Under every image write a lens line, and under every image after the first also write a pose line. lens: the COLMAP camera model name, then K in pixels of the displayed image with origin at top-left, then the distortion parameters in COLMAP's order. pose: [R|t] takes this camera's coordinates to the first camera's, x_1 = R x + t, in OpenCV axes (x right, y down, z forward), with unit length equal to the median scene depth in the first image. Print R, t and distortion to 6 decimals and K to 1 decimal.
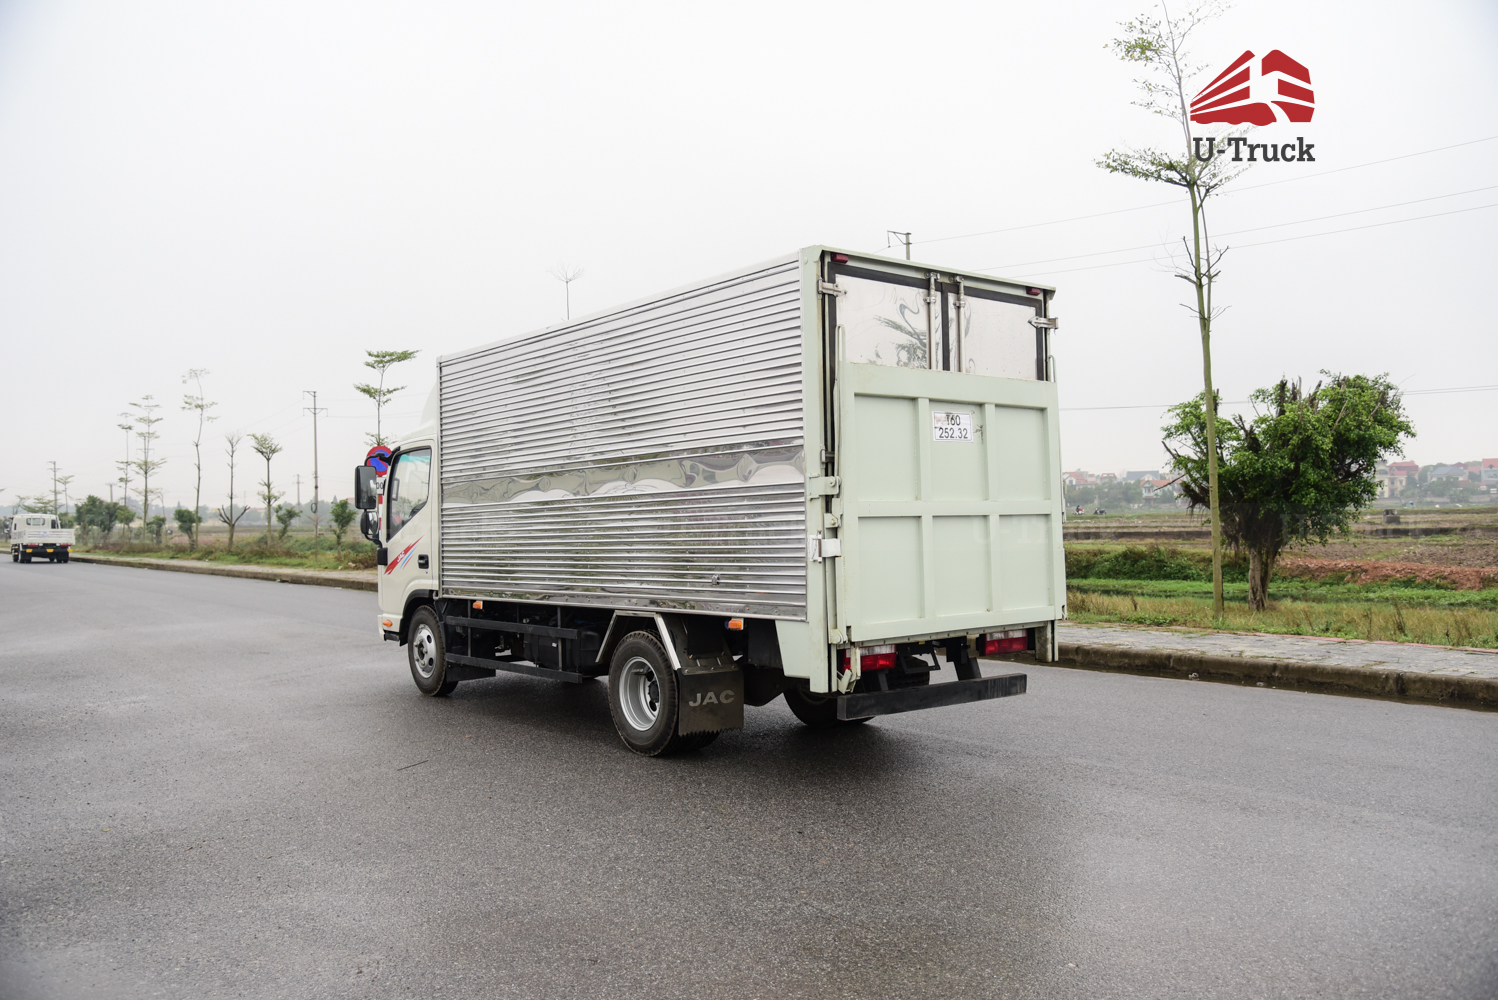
lens RADIAL K [[1212.0, 0, 749.0], [0, 1212.0, 500.0], [0, 0, 1]] dist [-0.002123, 0.000805]
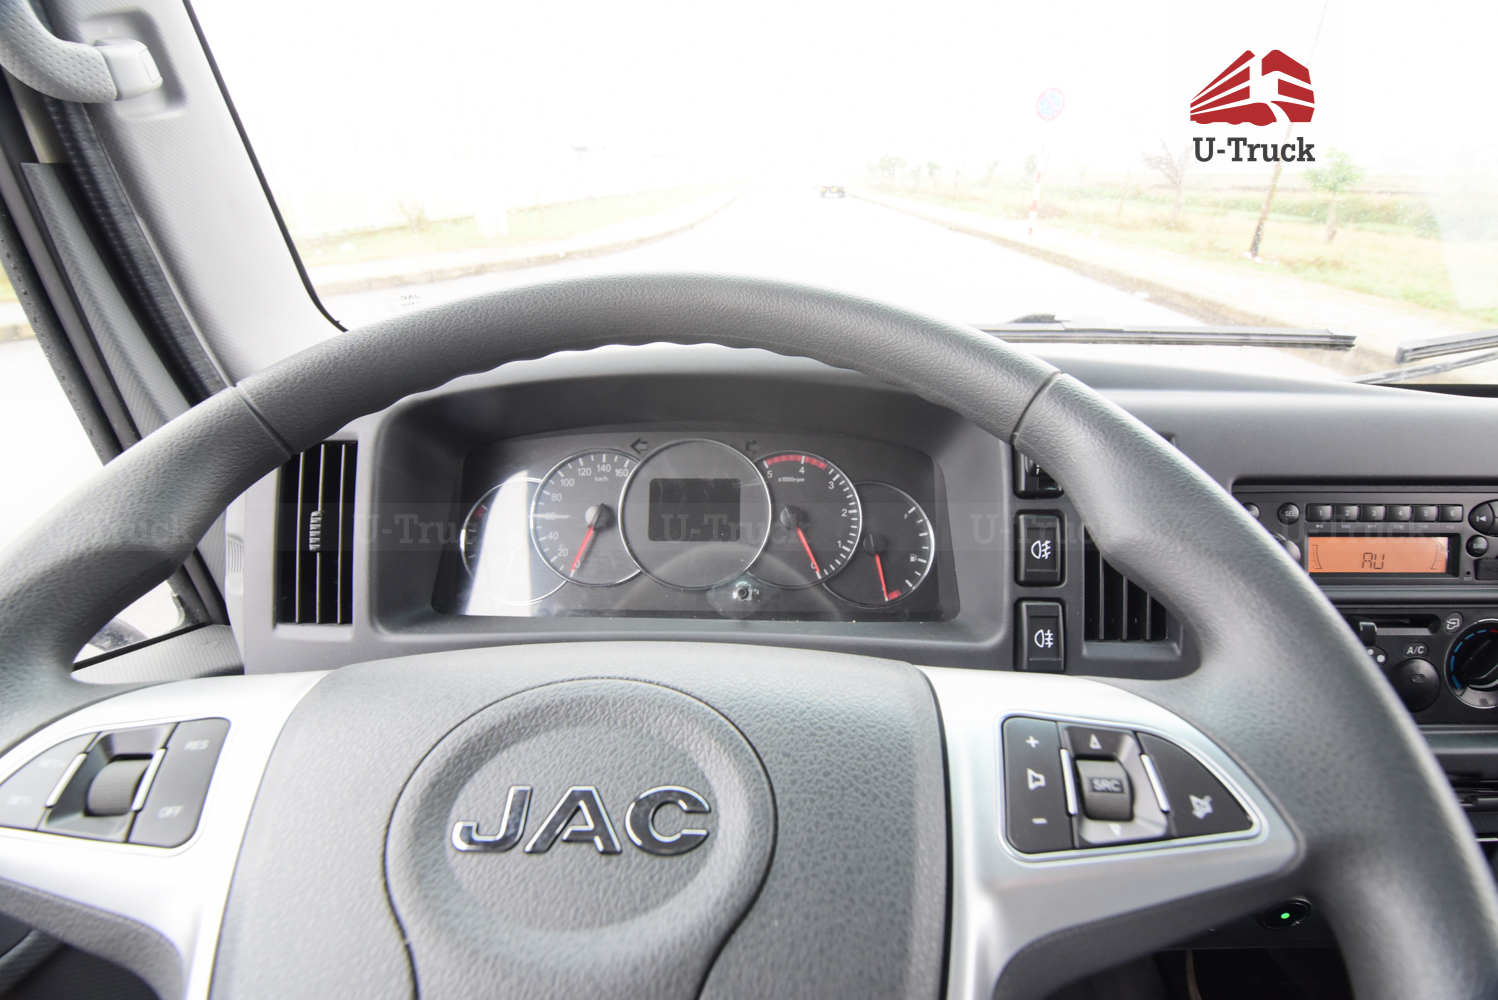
lens RADIAL K [[662.6, 0, 749.0], [0, 662.6, 500.3], [0, 0, 1]] dist [-0.010466, -0.005872]
pose [[0.761013, 0.294422, -0.578078, -0.051643], [0.009623, 0.885862, 0.463849, 0.000801], [0.648665, -0.358558, 0.671320, 0.215289]]
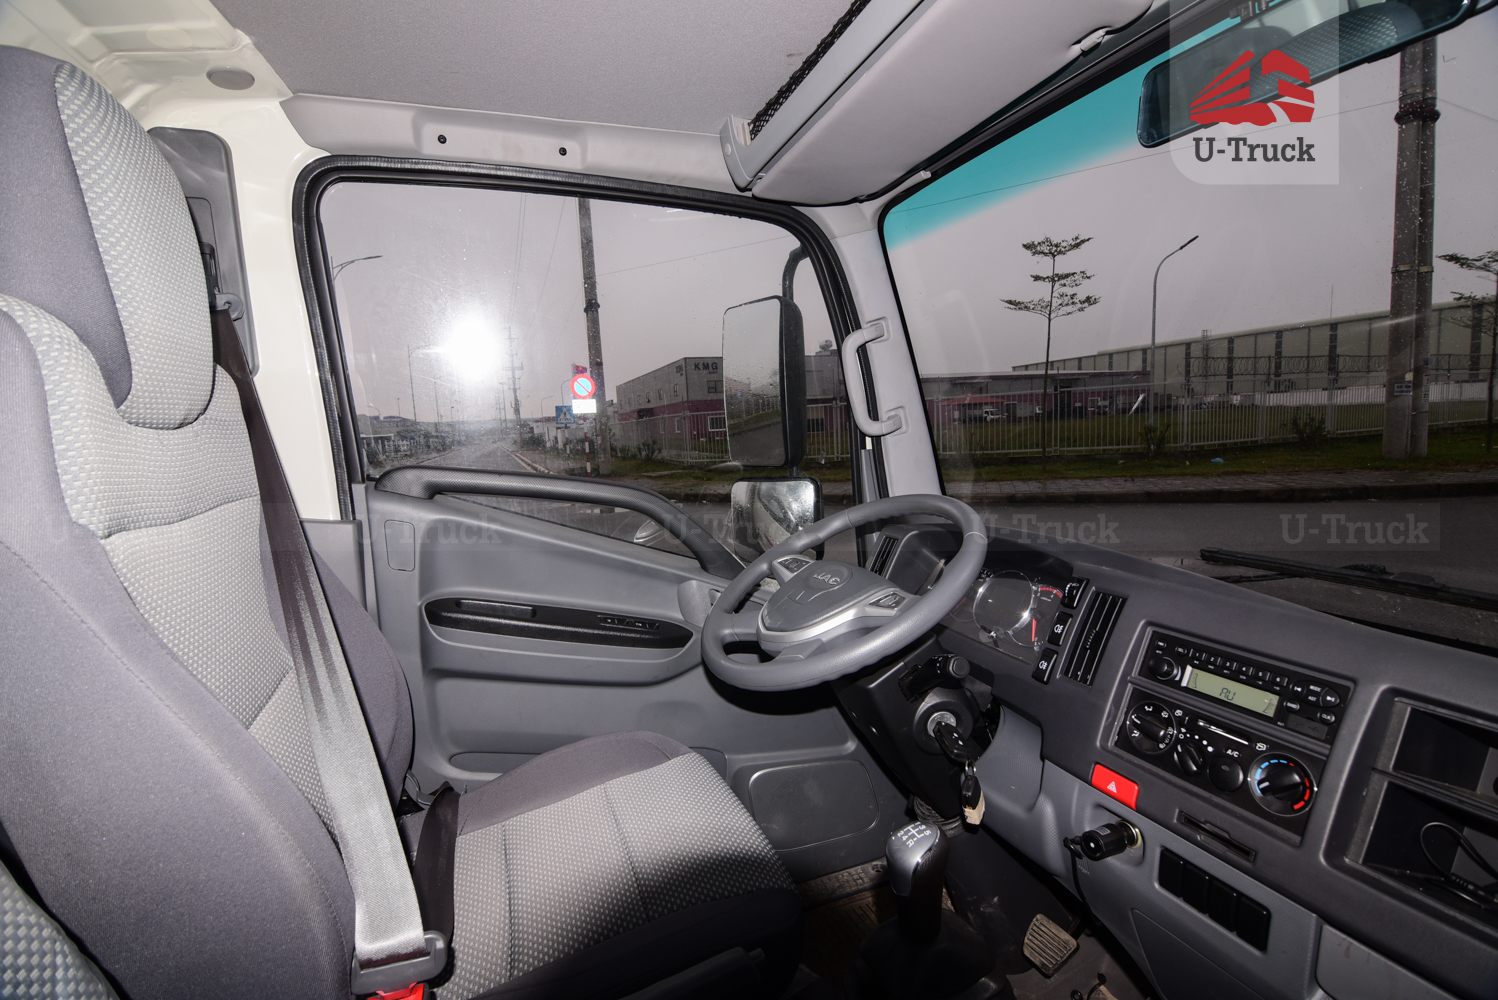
lens RADIAL K [[662.6, 0, 749.0], [0, 662.6, 500.3], [0, 0, 1]] dist [-0.010466, -0.005872]
pose [[-0.289326, 0.144316, -0.946289, -0.036408], [0.070347, 0.989102, 0.129337, -0.001034], [0.954642, -0.029148, -0.296325, 0.219624]]
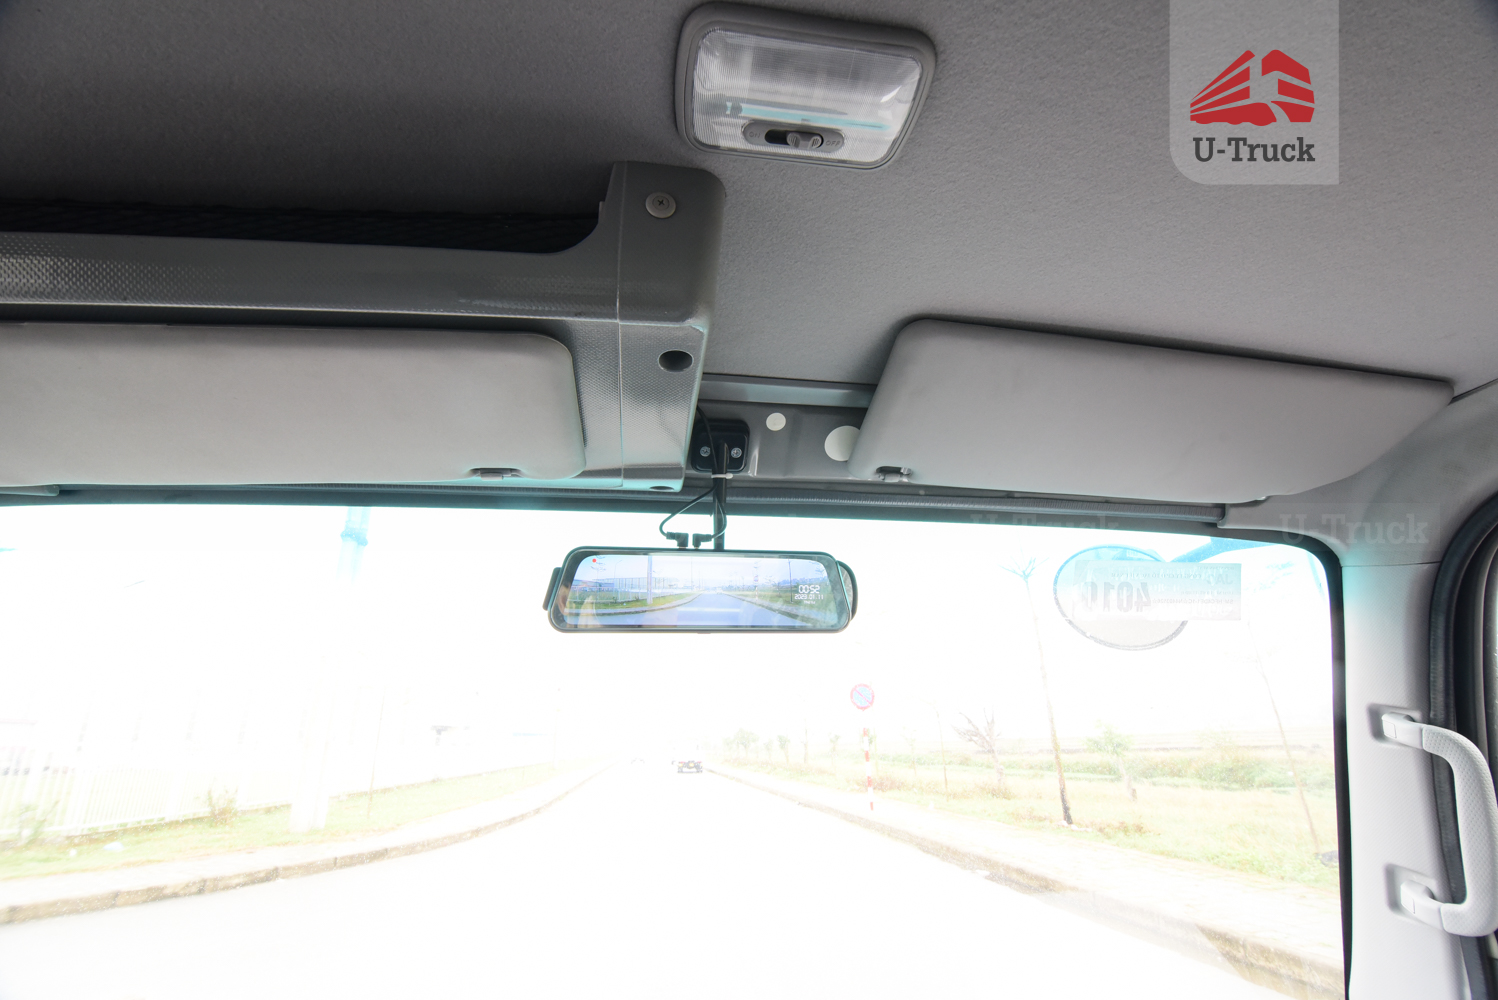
lens RADIAL K [[662.6, 0, 749.0], [0, 662.6, 500.3], [0, 0, 1]] dist [-0.010466, -0.005872]
pose [[0.870576, -0.177270, -0.458992, -0.044337], [0.021524, 0.945672, -0.324409, -0.004254], [0.491564, 0.272543, 0.827094, 0.215678]]
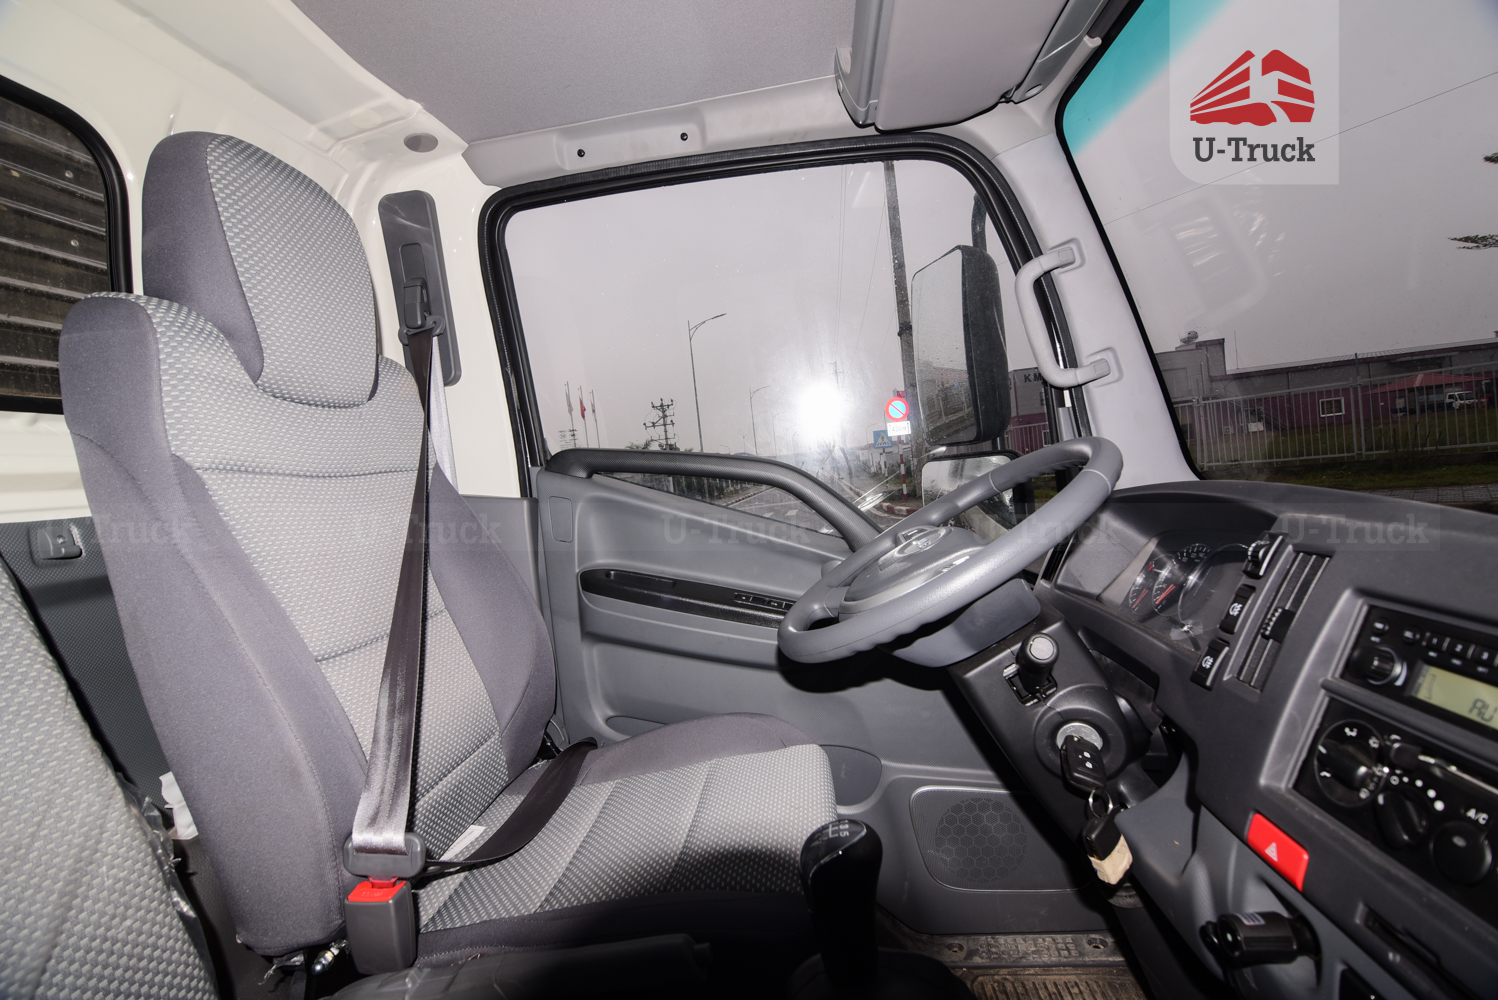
lens RADIAL K [[664.8, 0, 749.5], [0, 664.8, 503.1], [0, 0, 1]] dist [-0.011246, -0.005806]
pose [[-0.695147, 0.127245, -0.707517, -0.040599], [0.134724, 0.989831, 0.045651, 0.001422], [0.706131, -0.063585, -0.705221, 0.223999]]
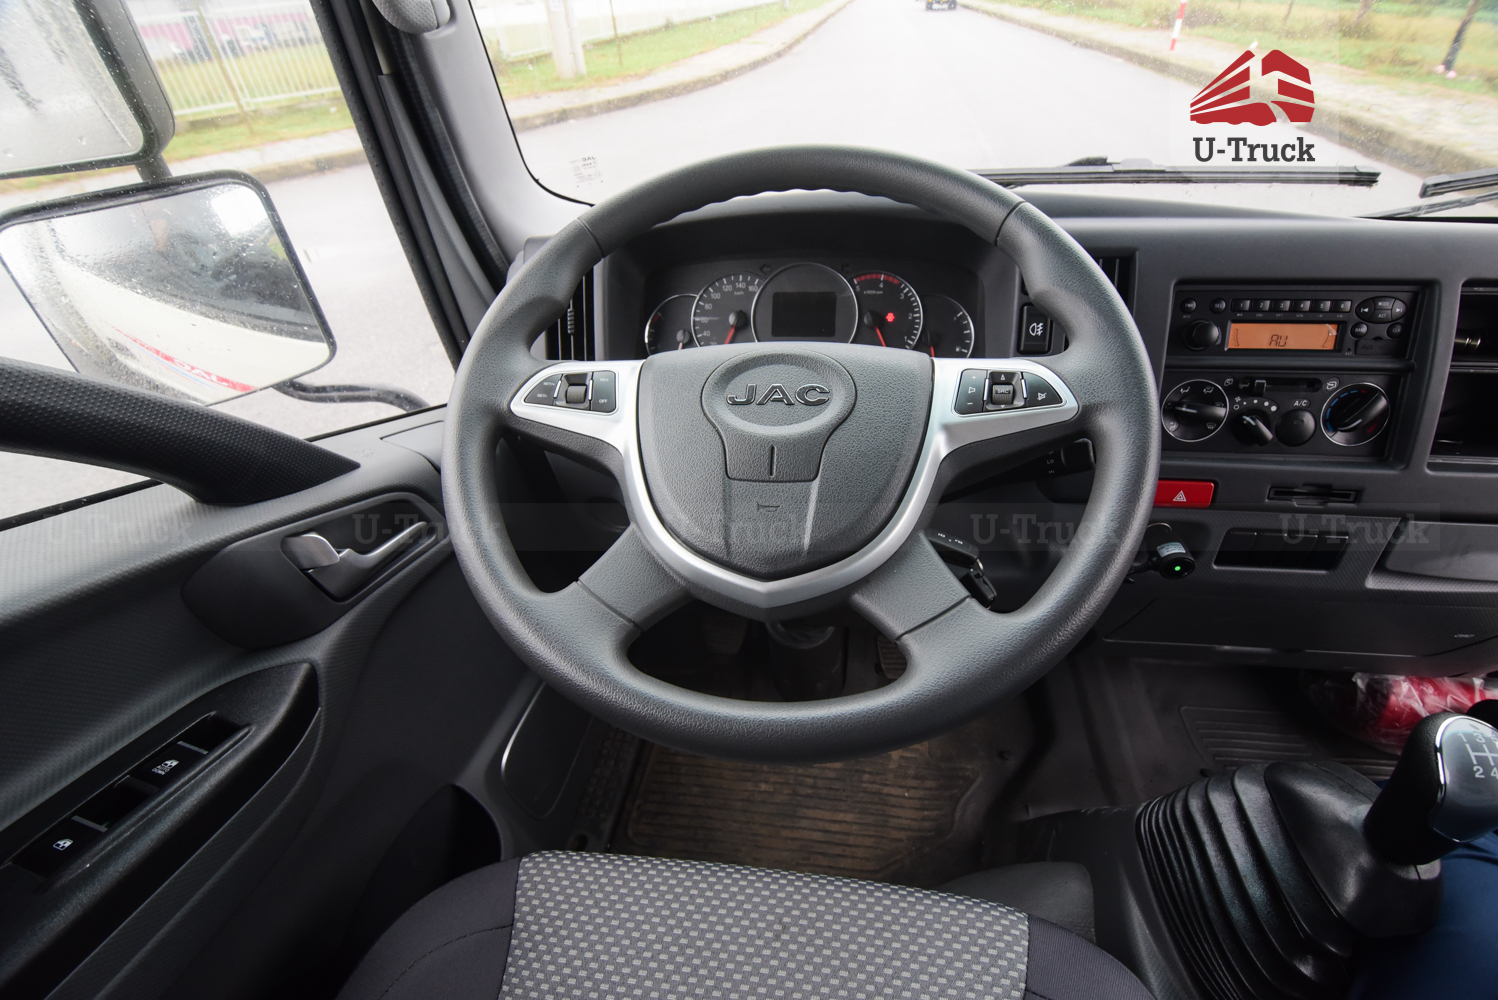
lens RADIAL K [[662.6, 0, 749.0], [0, 662.6, 500.3], [0, 0, 1]] dist [-0.010466, -0.005872]
pose [[0.681408, 0.428190, -0.593580, -0.048765], [0.062320, 0.774119, 0.629966, -0.000357], [0.729246, -0.466255, 0.500805, 0.211718]]
